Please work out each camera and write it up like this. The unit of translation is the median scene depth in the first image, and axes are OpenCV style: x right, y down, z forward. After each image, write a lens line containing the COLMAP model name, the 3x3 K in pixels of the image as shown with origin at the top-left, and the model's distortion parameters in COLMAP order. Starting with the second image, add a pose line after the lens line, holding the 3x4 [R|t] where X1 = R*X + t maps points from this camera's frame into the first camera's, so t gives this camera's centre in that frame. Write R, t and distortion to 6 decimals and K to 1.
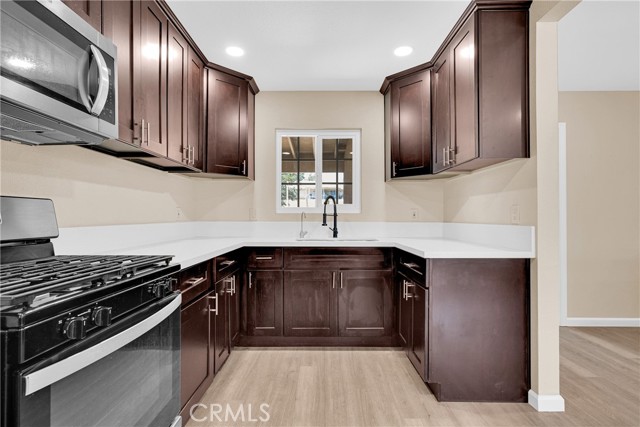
lens RADIAL K [[318.3, 0, 322.2], [0, 318.3, 211.7], [0, 0, 1]] dist [0.002917, -0.001765]
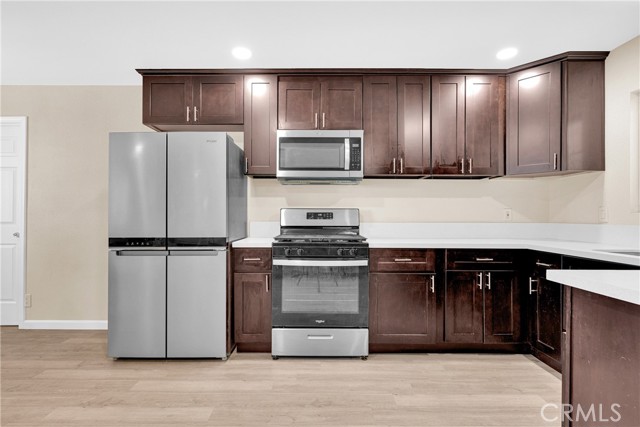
lens RADIAL K [[318.3, 0, 319.3], [0, 318.3, 212.8], [0, 0, 1]] dist [0.002917, -0.001765]
pose [[0.013645, -0.010885, -0.999848, 0.773013], [0.010582, 0.999886, -0.010741, 0.005527], [0.999851, -0.010434, 0.013759, 0.413585]]
